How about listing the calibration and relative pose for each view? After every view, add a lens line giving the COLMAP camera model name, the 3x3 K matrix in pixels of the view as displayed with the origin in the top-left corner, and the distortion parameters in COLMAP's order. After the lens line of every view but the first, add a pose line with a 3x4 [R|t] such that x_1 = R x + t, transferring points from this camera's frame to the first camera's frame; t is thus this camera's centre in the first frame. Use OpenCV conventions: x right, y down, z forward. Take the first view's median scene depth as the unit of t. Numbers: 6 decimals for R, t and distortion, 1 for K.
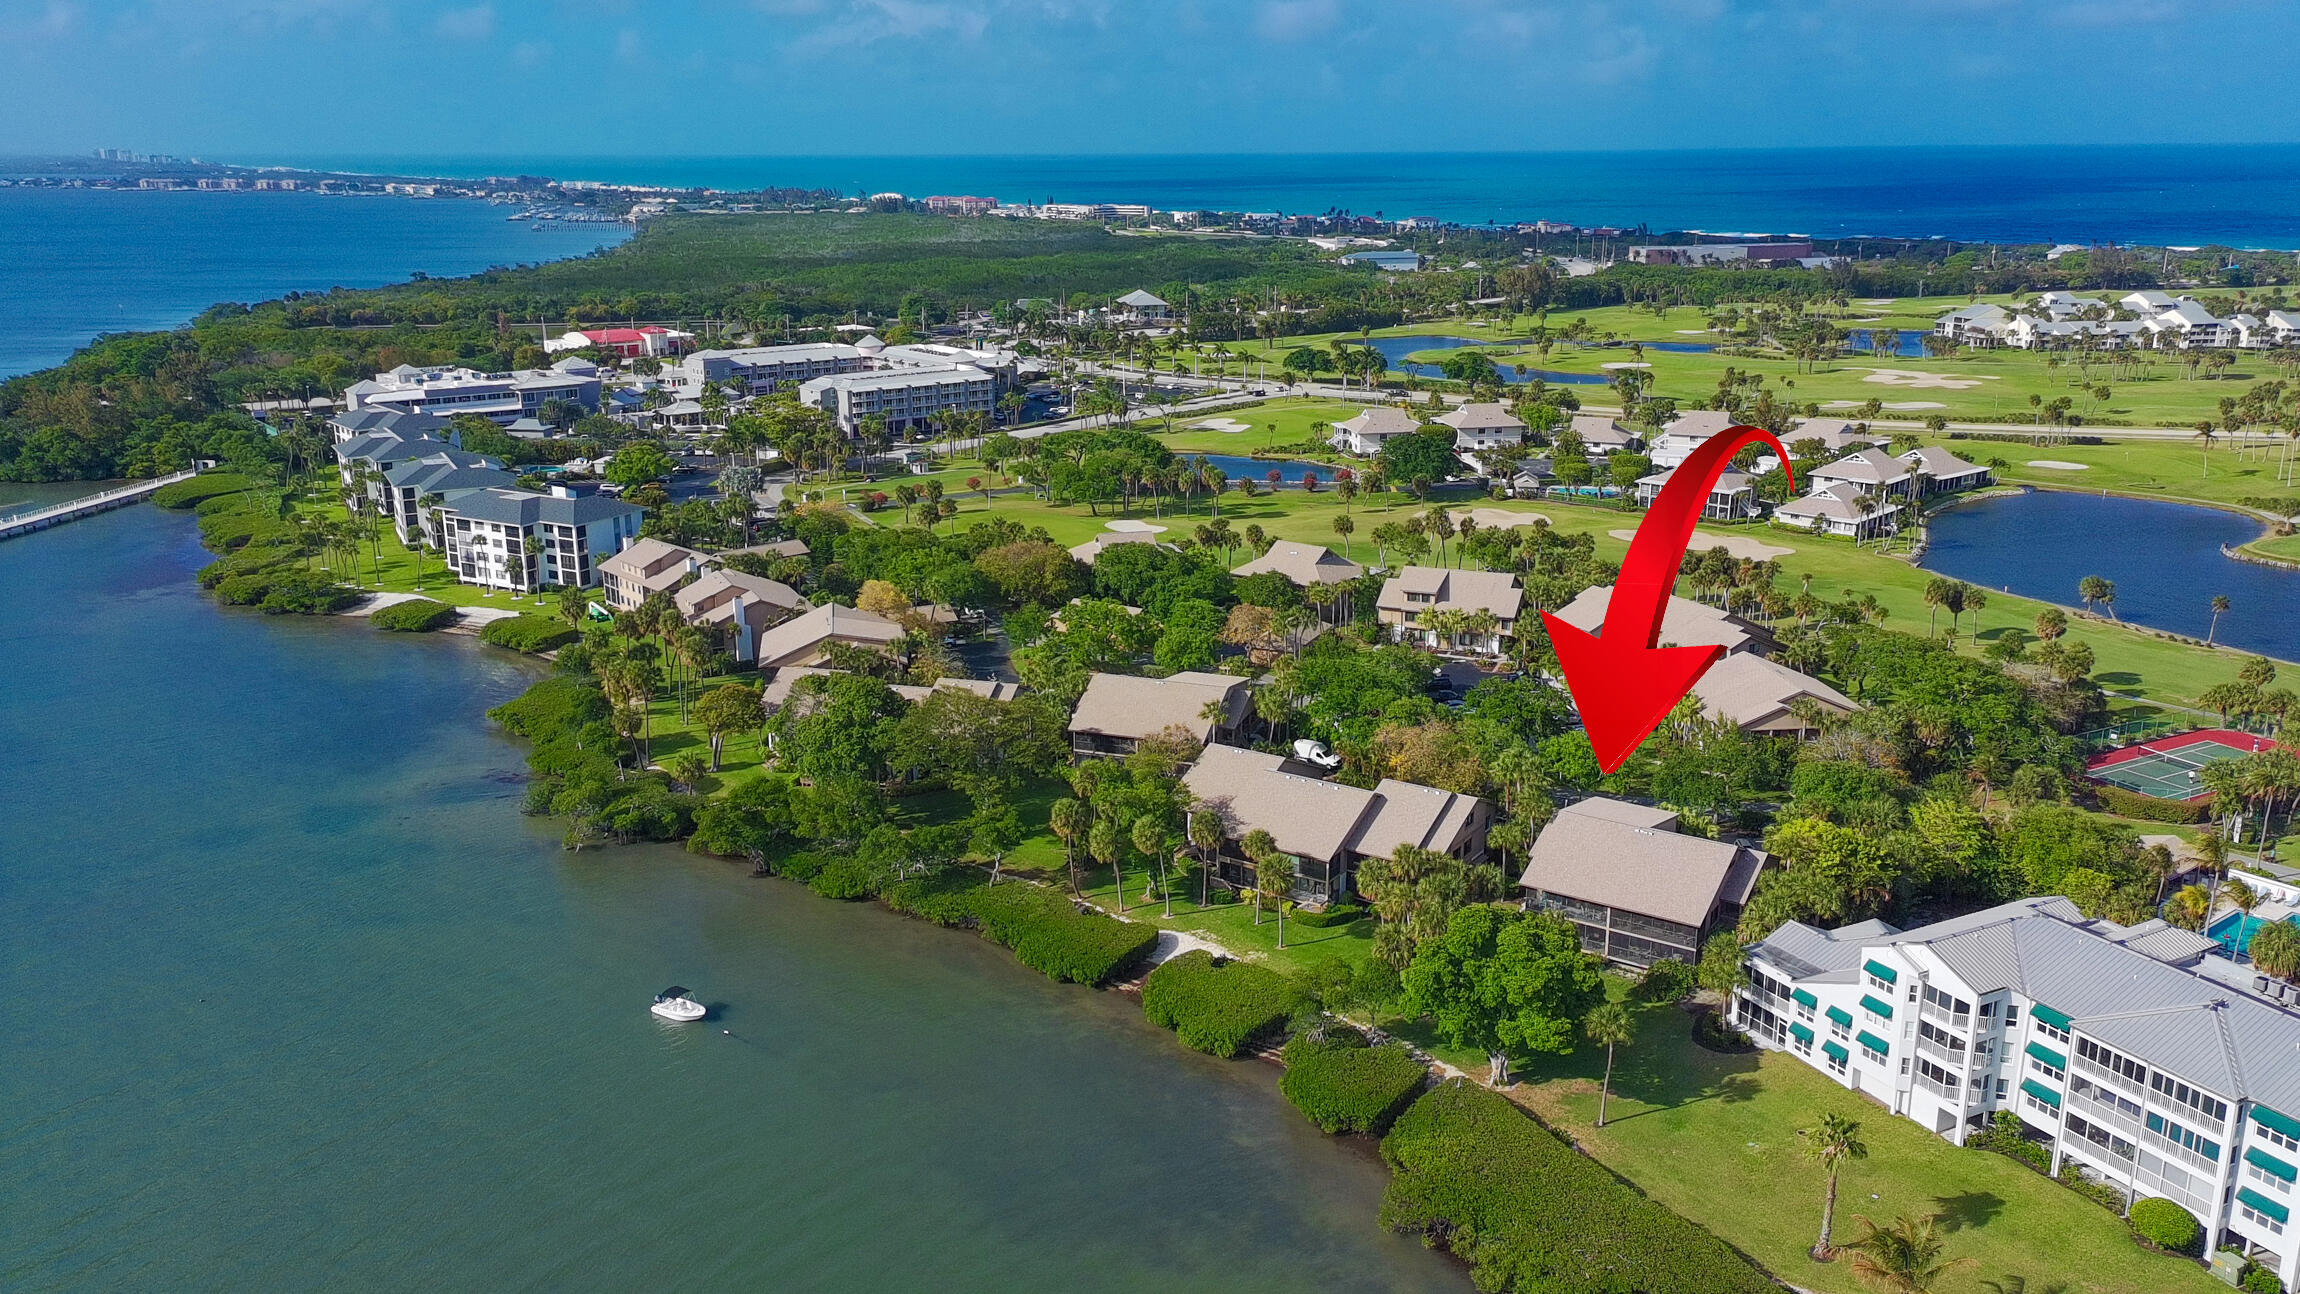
lens RADIAL K [[1776.7, 0, 1150.0], [0, 1776.7, 647.0], [0, 0, 1]] dist [0.070364, -0.058031]
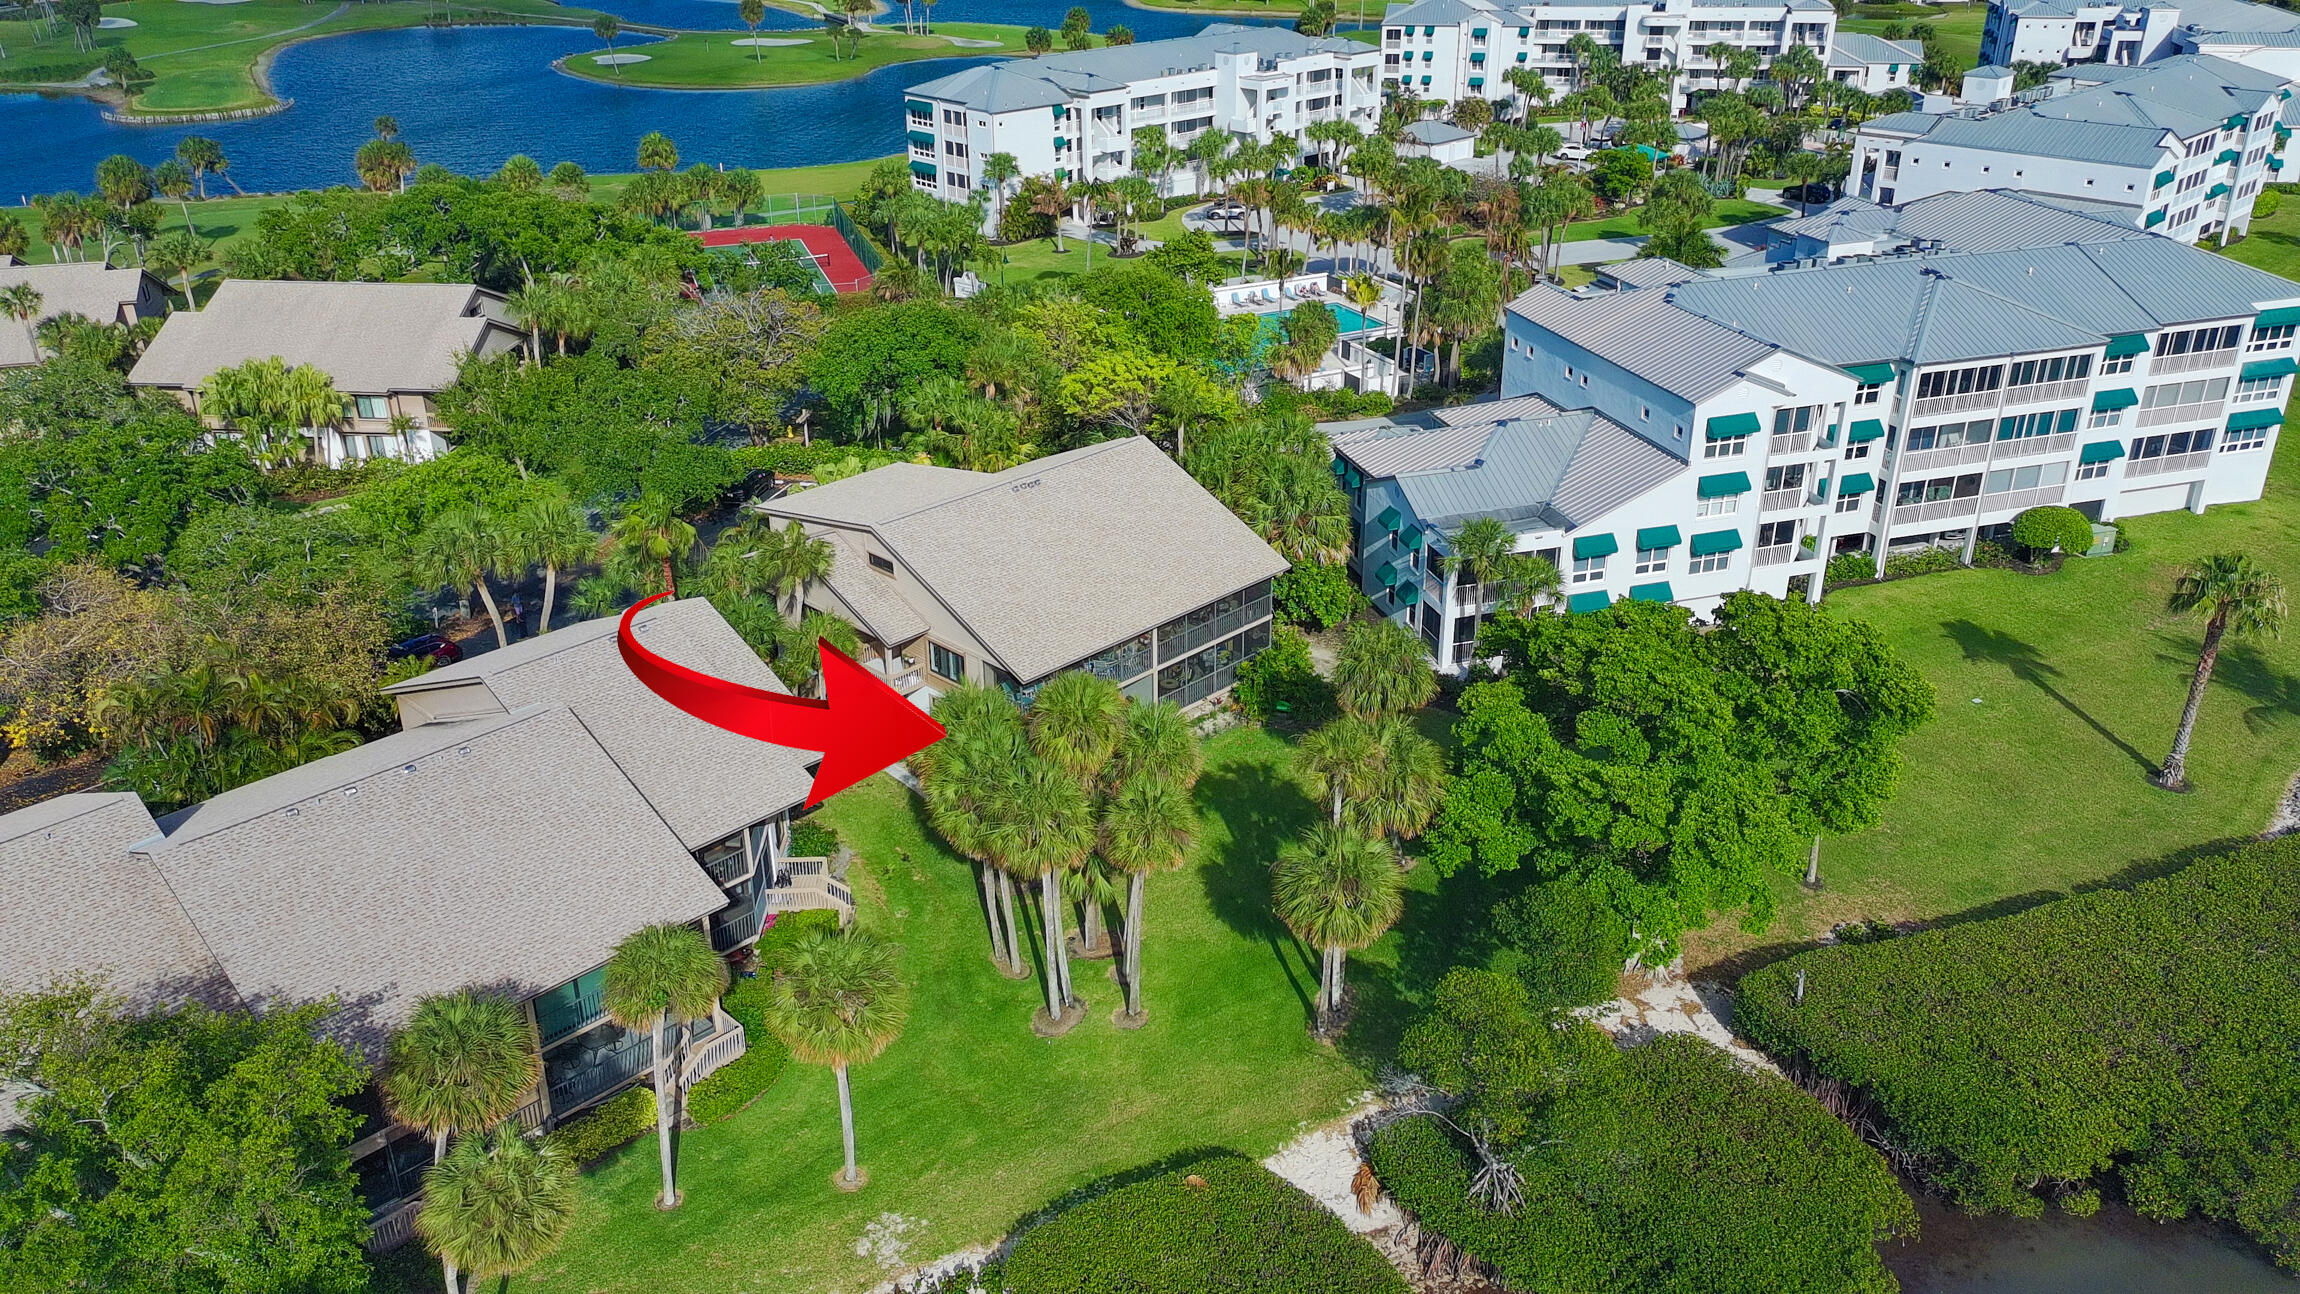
lens RADIAL K [[1776.7, 0, 1150.0], [0, 1776.7, 647.0], [0, 0, 1]] dist [0.070364, -0.058031]
pose [[0.180817, -0.419720, 0.889461, -0.185142], [0.275172, 0.889839, 0.363960, -0.028358], [-0.944238, 0.178945, 0.276394, 0.890765]]
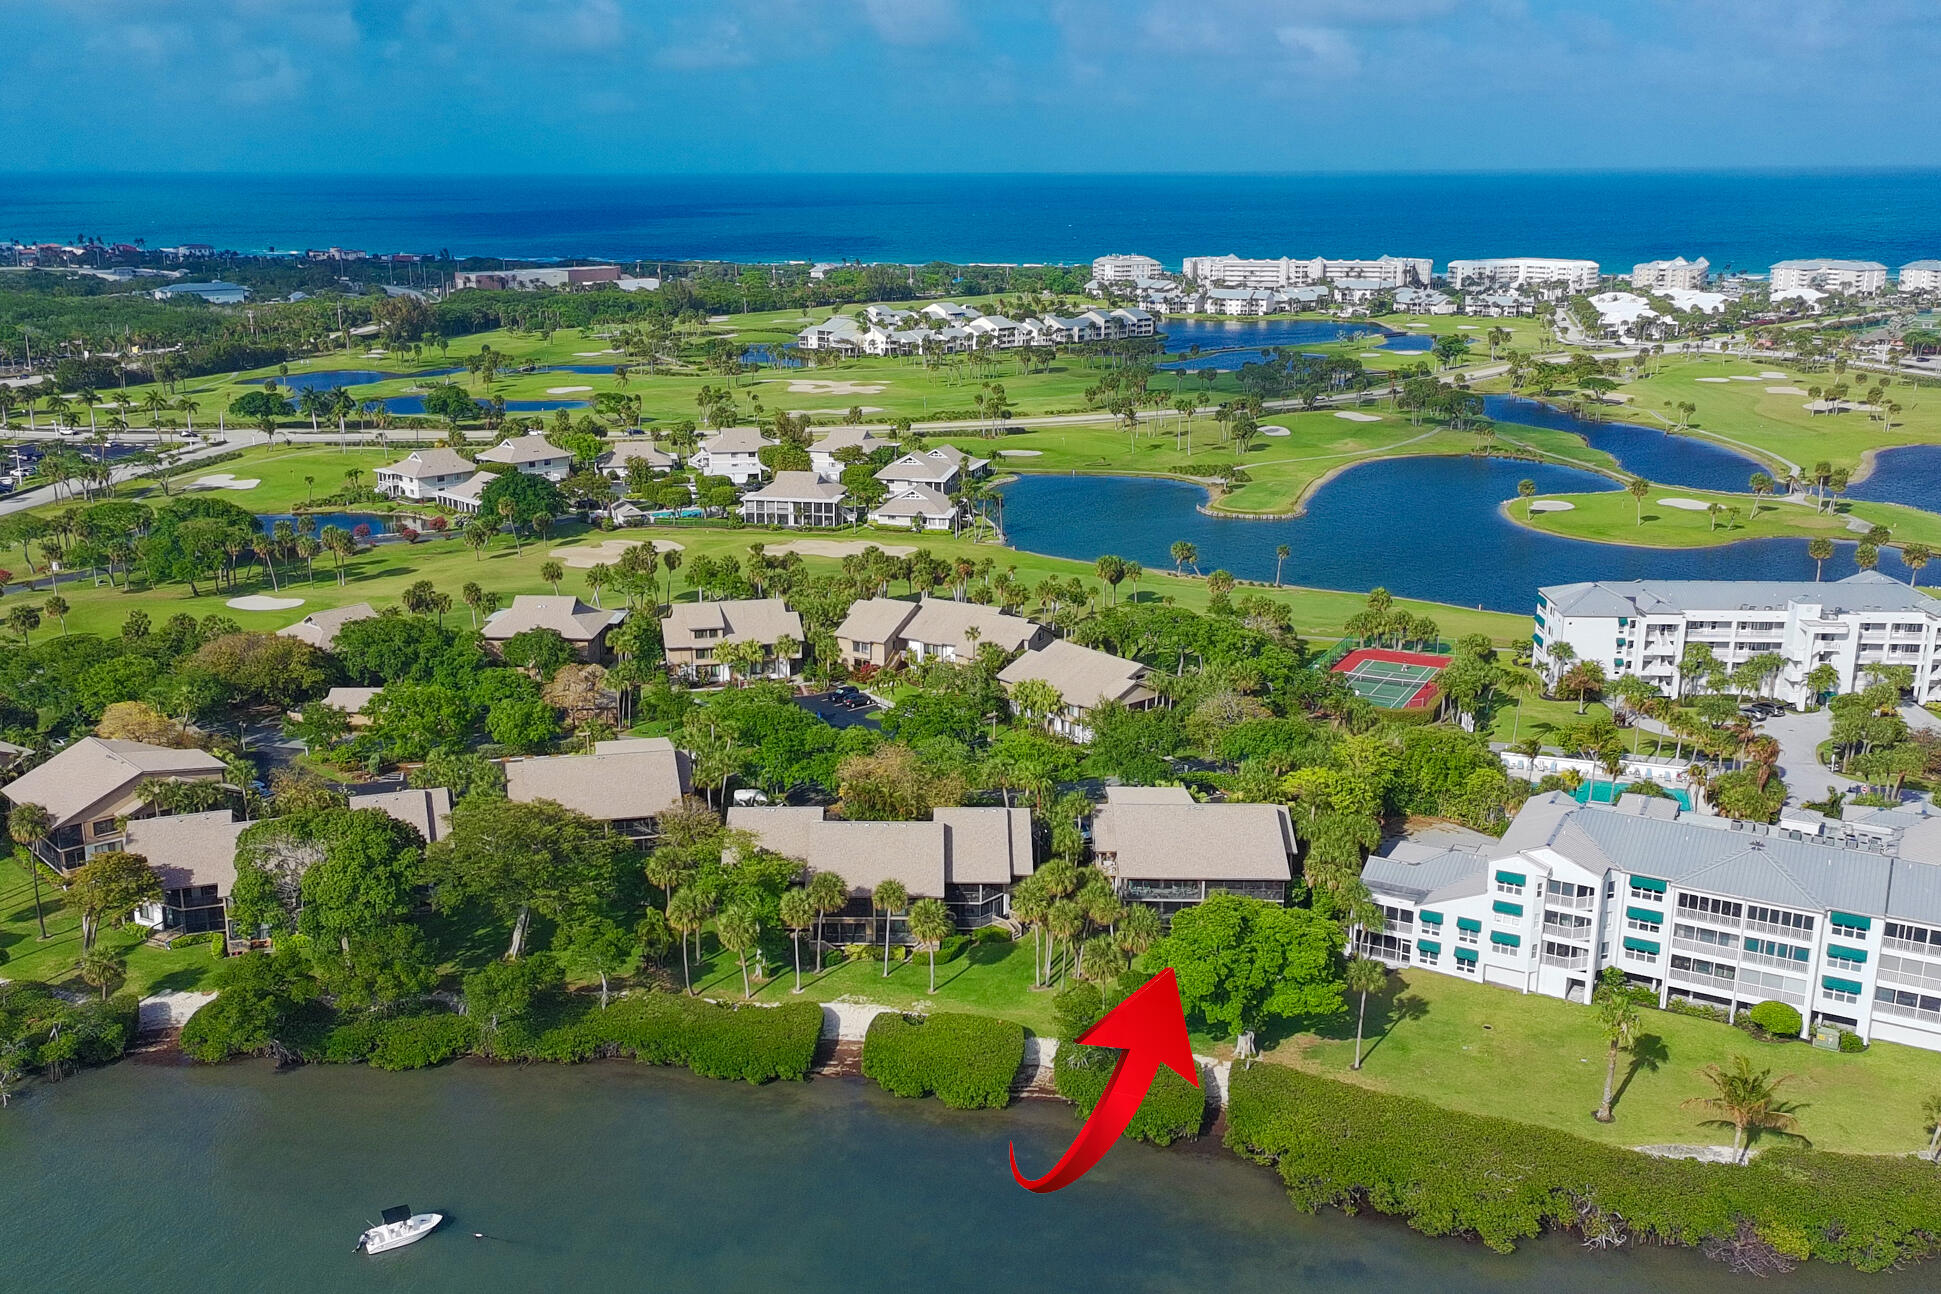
lens RADIAL K [[1773.3, 0, 904.6], [0, 1773.3, 645.8], [0, 0, 1]] dist [0.055433, -0.002174]
pose [[0.842386, -0.140028, 0.520364, -0.455748], [0.146362, 0.988802, 0.029146, -0.056491], [-0.518618, 0.051609, 0.853447, 0.162180]]
